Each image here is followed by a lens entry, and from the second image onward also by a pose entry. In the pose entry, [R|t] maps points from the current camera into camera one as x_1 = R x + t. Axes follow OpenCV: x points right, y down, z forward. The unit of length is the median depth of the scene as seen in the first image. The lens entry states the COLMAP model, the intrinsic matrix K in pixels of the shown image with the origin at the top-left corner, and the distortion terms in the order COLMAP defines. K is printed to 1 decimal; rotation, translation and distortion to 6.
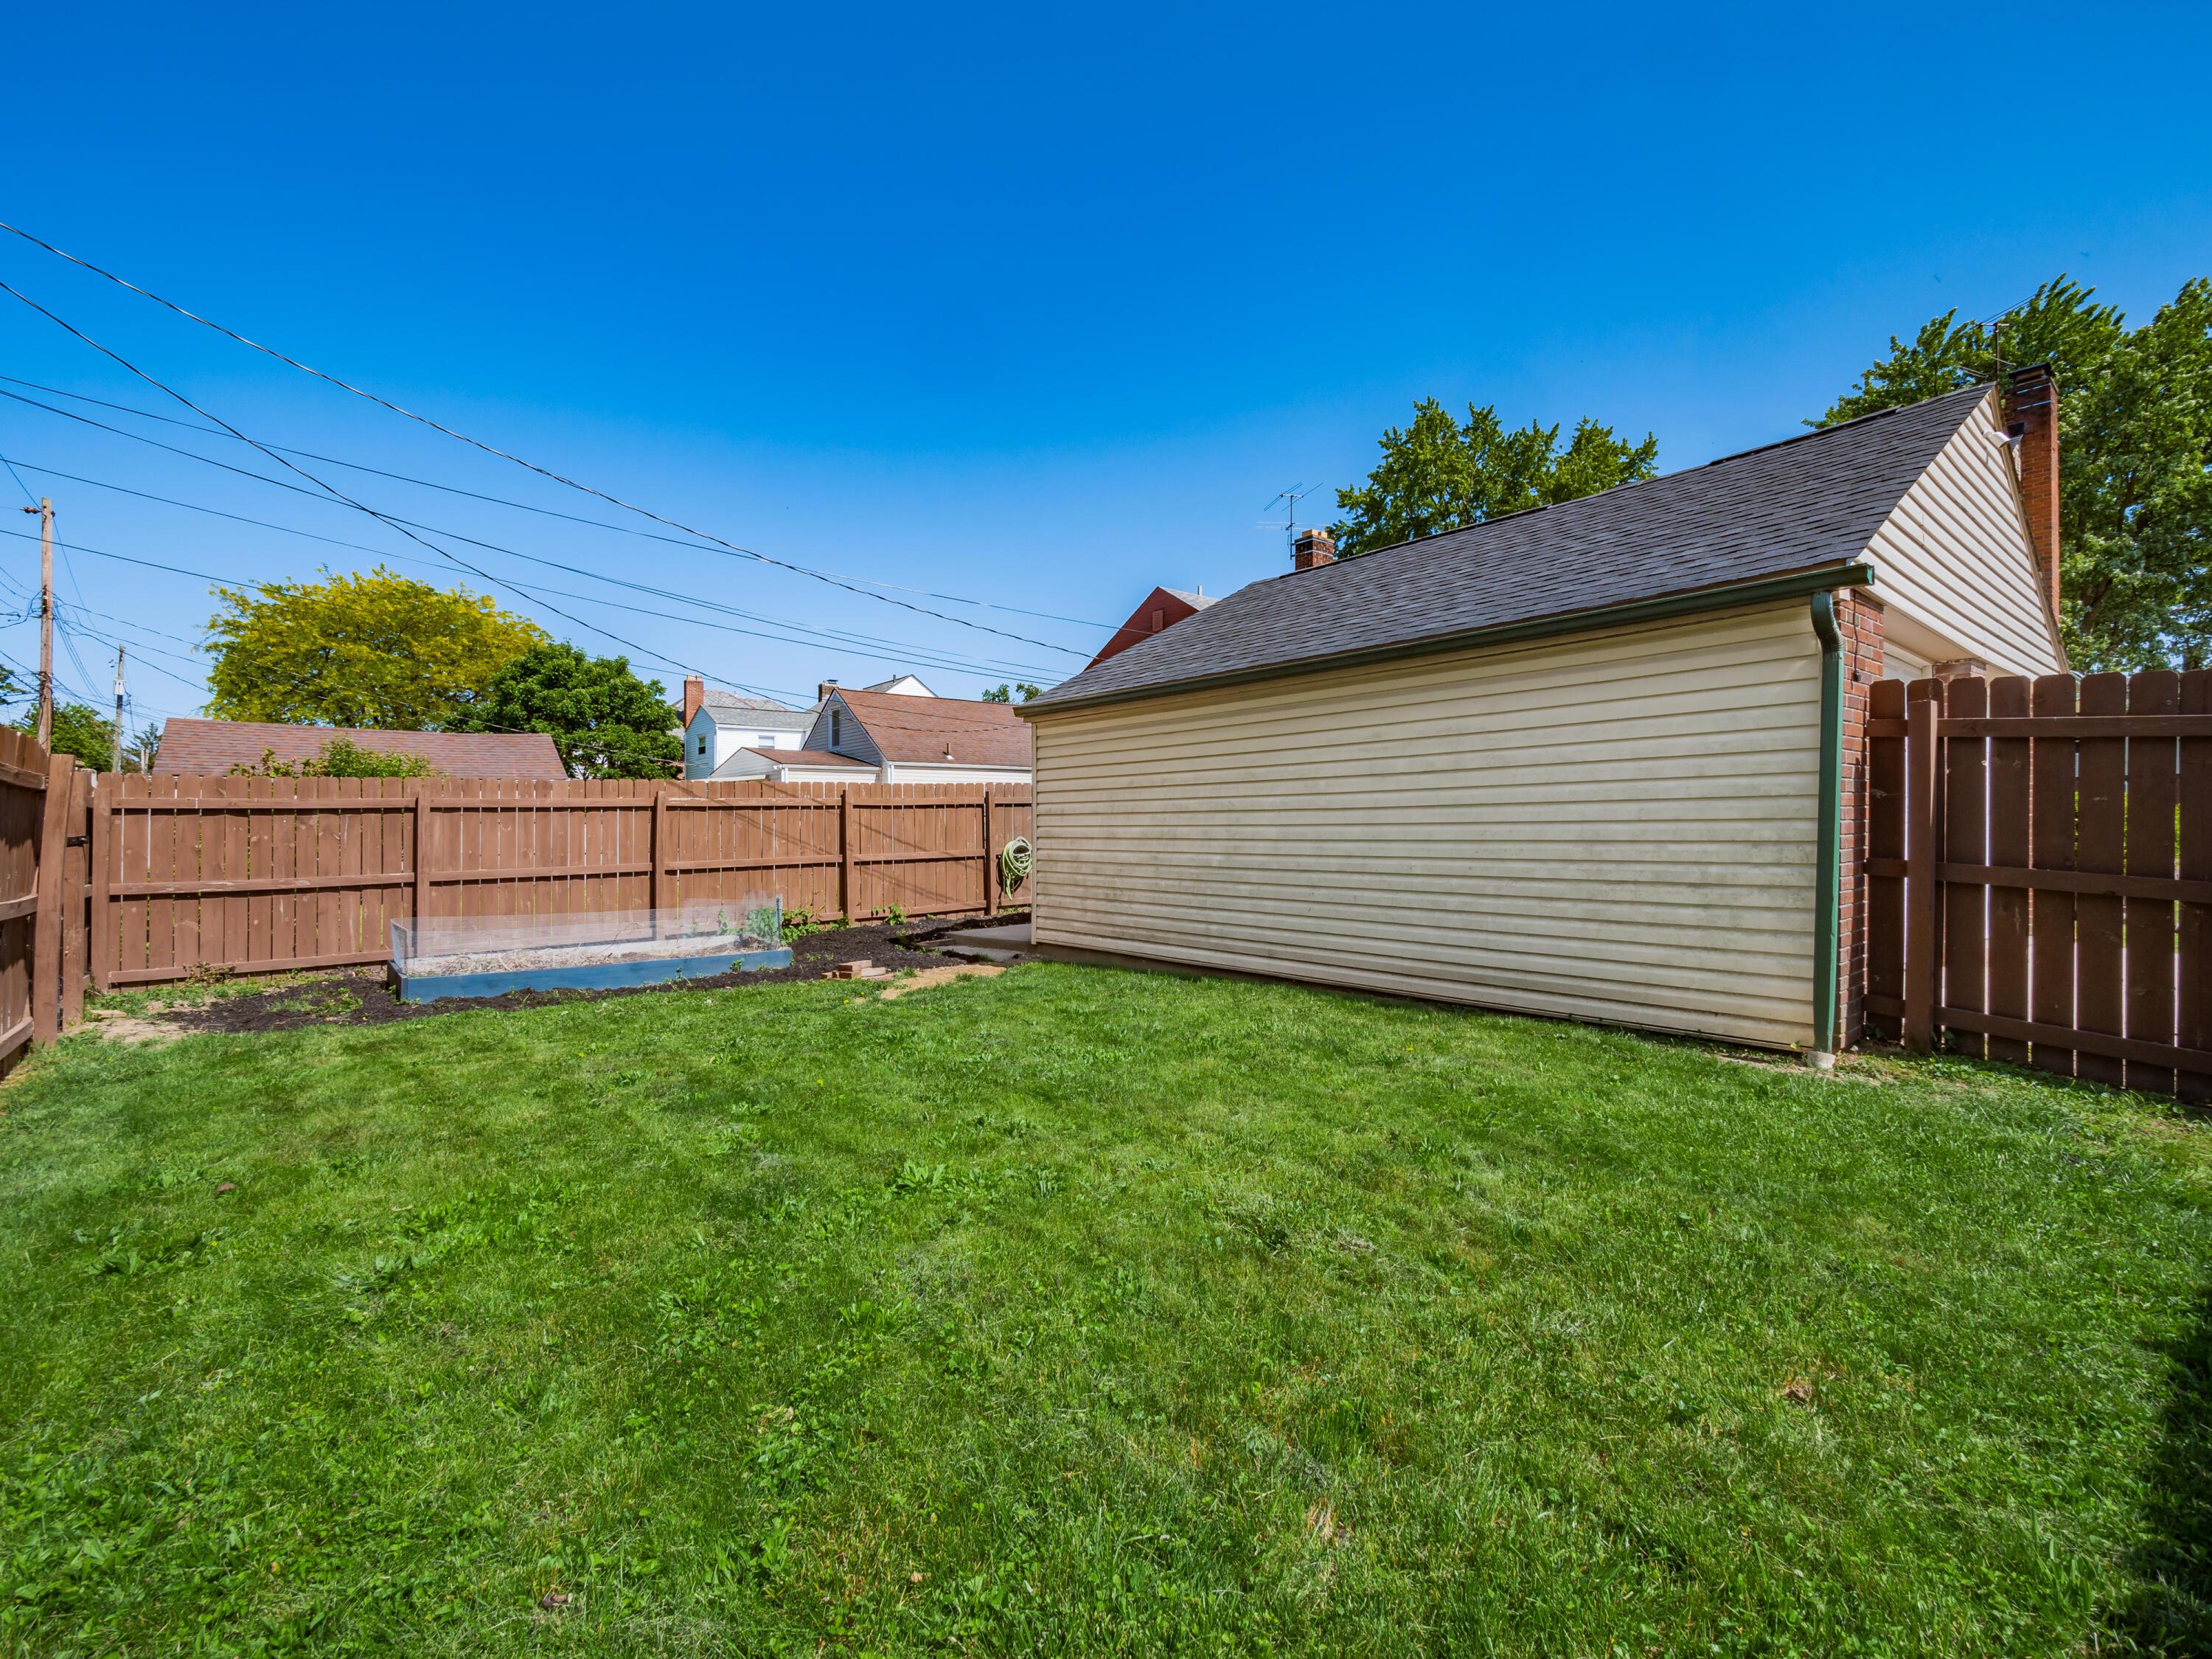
lens RADIAL K [[940.6, 0, 1140.9], [0, 940.6, 835.5], [0, 0, 1]] dist [-0.000487, -0.000103]
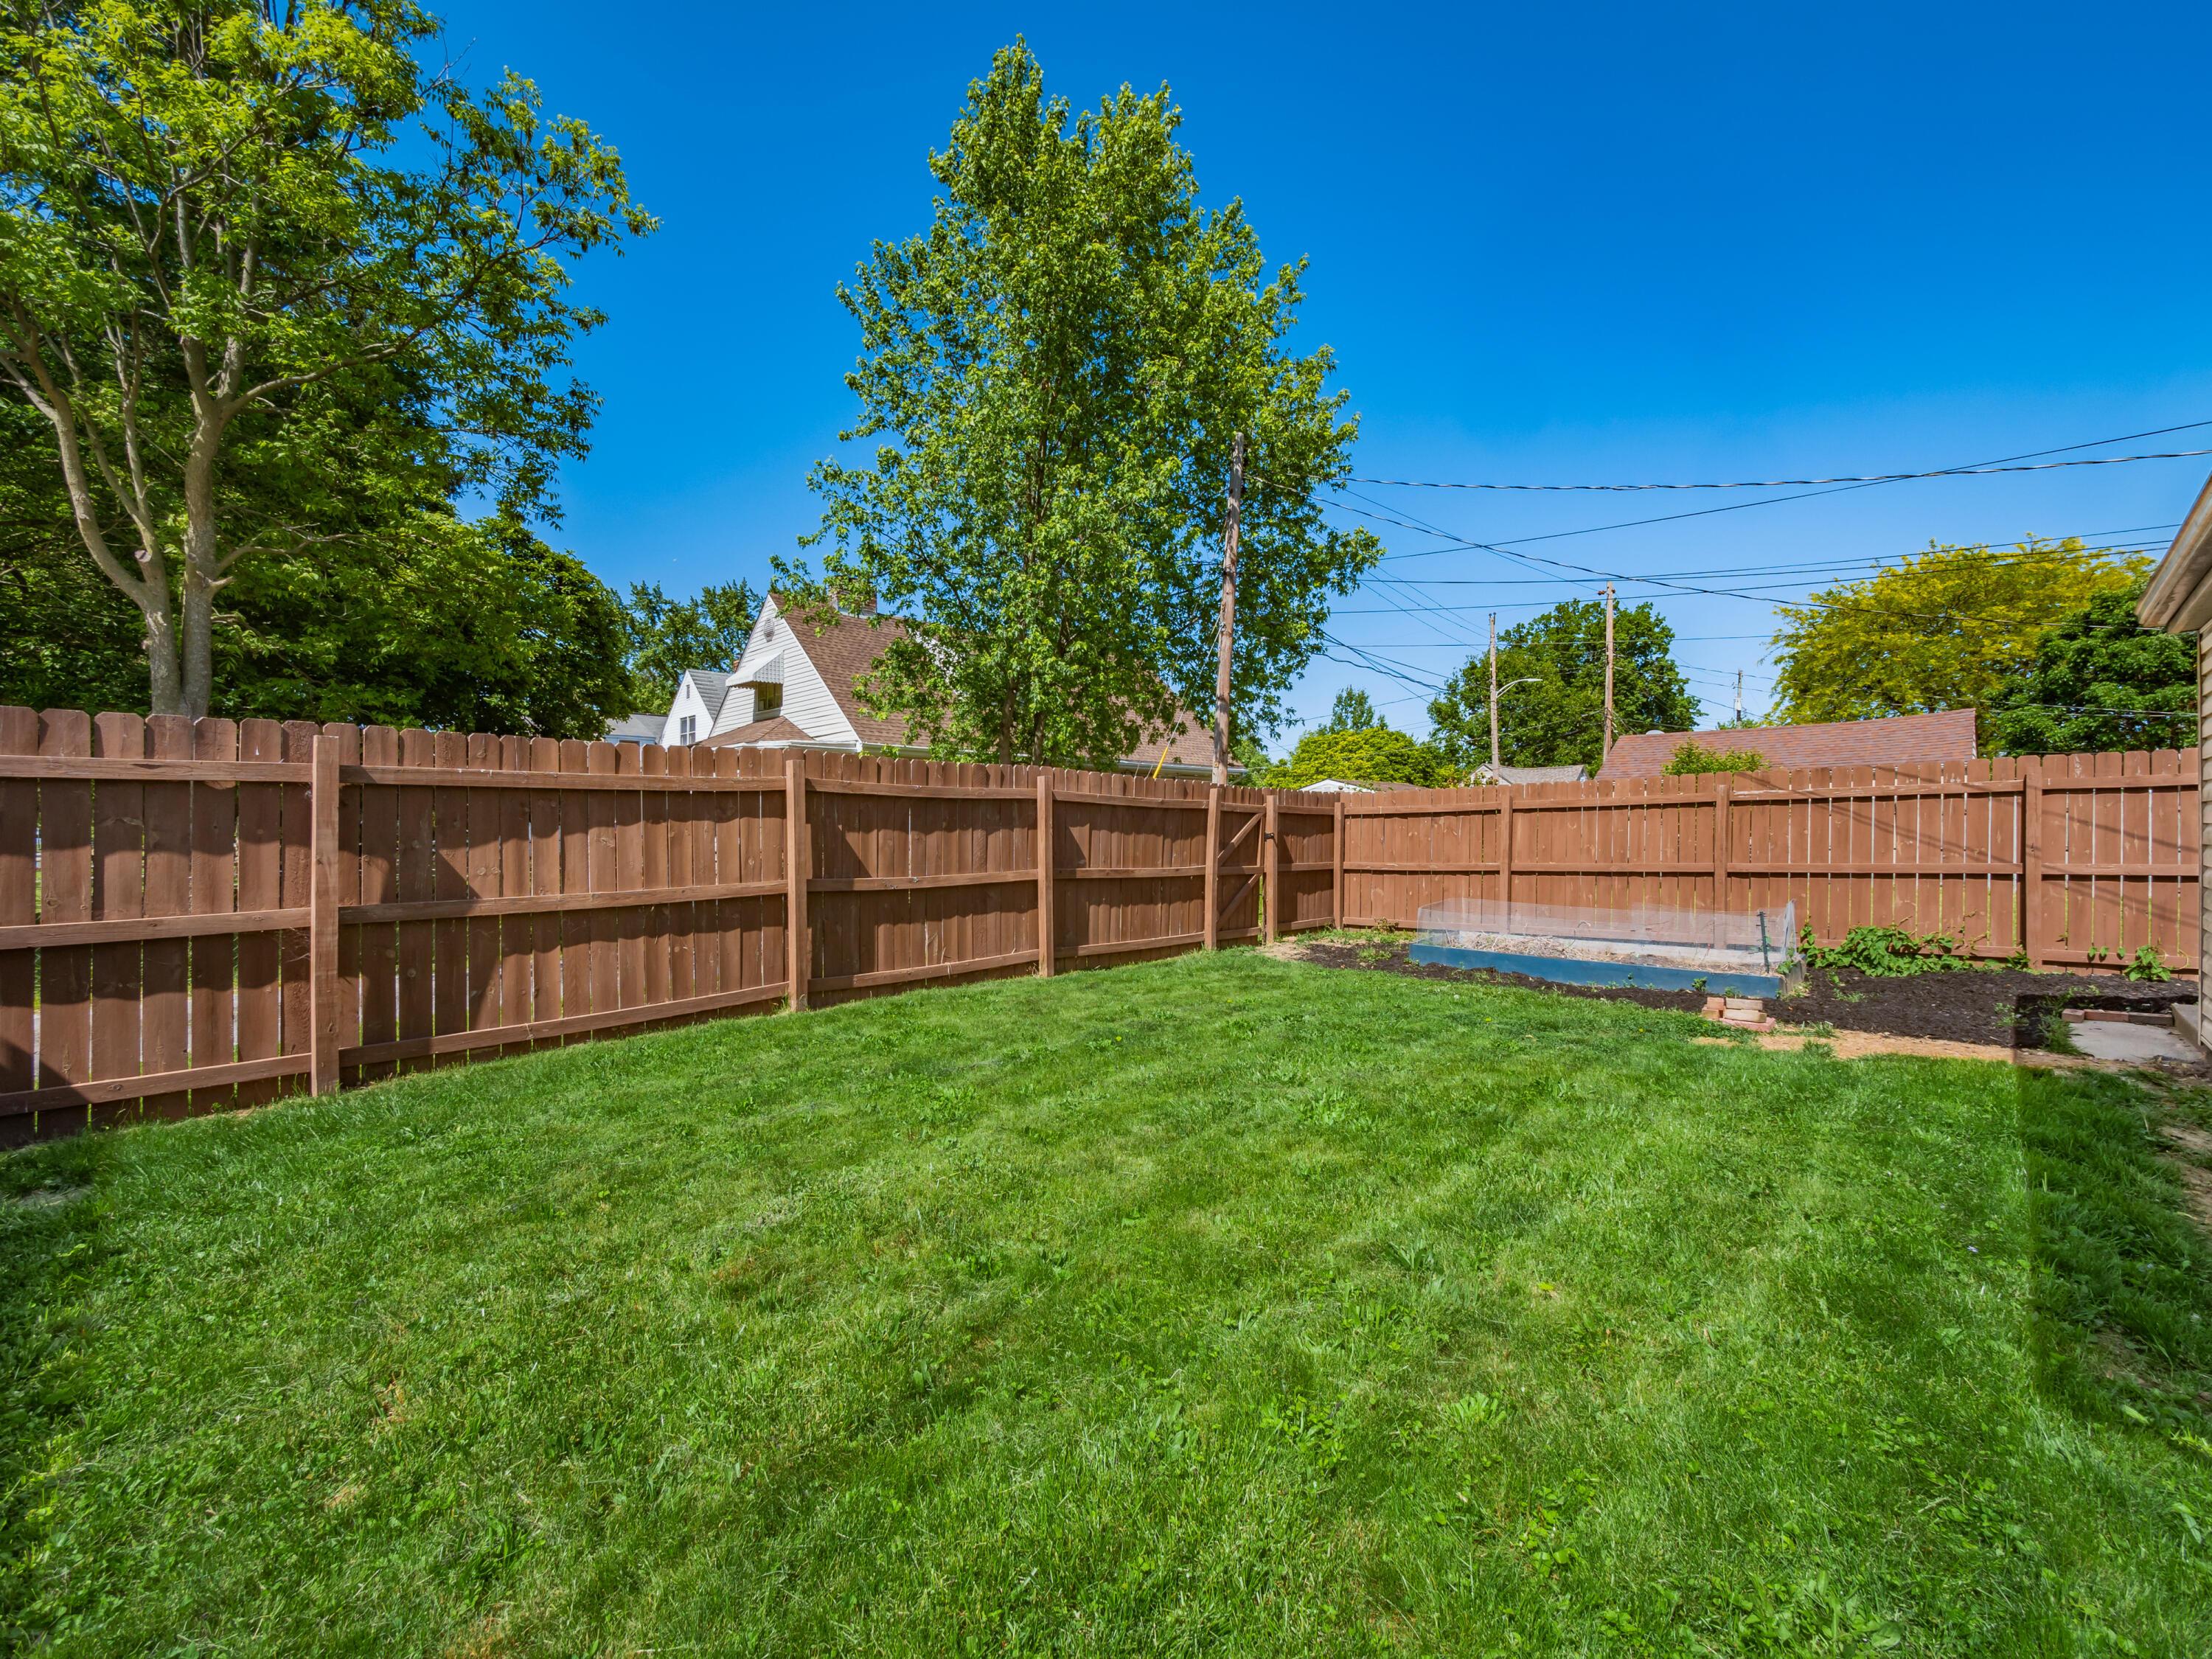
lens RADIAL K [[940.6, 0, 1140.9], [0, 940.6, 835.5], [0, 0, 1]] dist [-0.000487, -0.000103]
pose [[0.130035, 0.014175, -0.991408, 0.271367], [0.002334, 0.999891, 0.014603, -0.010683], [0.991507, -0.004212, 0.129988, 0.279798]]
